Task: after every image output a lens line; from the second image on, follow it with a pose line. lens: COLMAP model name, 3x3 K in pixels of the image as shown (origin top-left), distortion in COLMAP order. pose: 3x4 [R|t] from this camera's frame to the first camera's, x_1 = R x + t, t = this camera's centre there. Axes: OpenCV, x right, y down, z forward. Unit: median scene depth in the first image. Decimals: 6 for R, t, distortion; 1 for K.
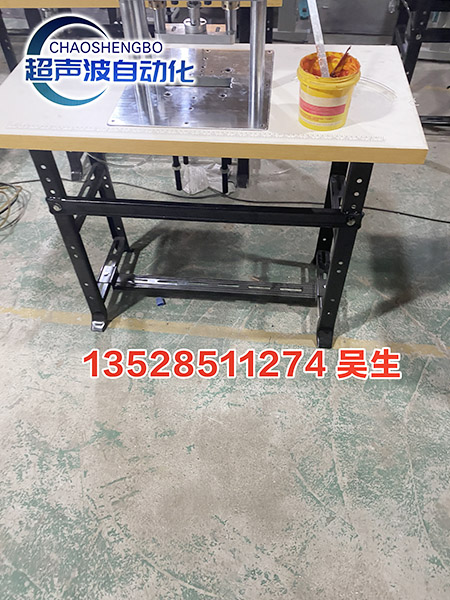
lens RADIAL K [[466.9, 0, 232.0], [0, 466.9, 302.8], [0, 0, 1]] dist [0.008173, -0.004733]
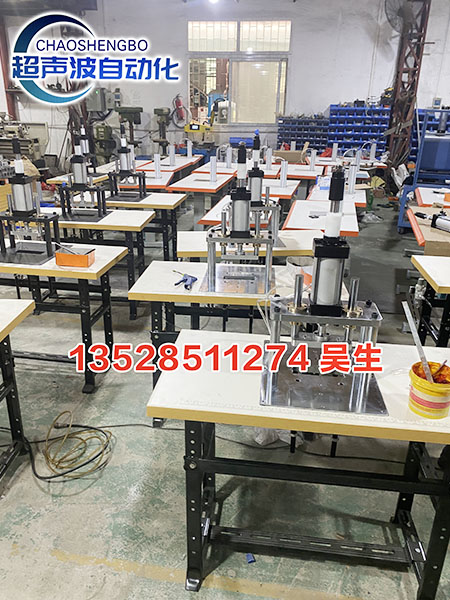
lens RADIAL K [[465.3, 0, 217.1], [0, 465.3, 290.1], [0, 0, 1]] dist [0.011272, -0.005711]
pose [[0.999212, 0.035467, -0.017800, -0.229800], [-0.039655, 0.875487, -0.481612, -0.021709], [-0.001498, 0.481939, 0.876204, -0.171982]]
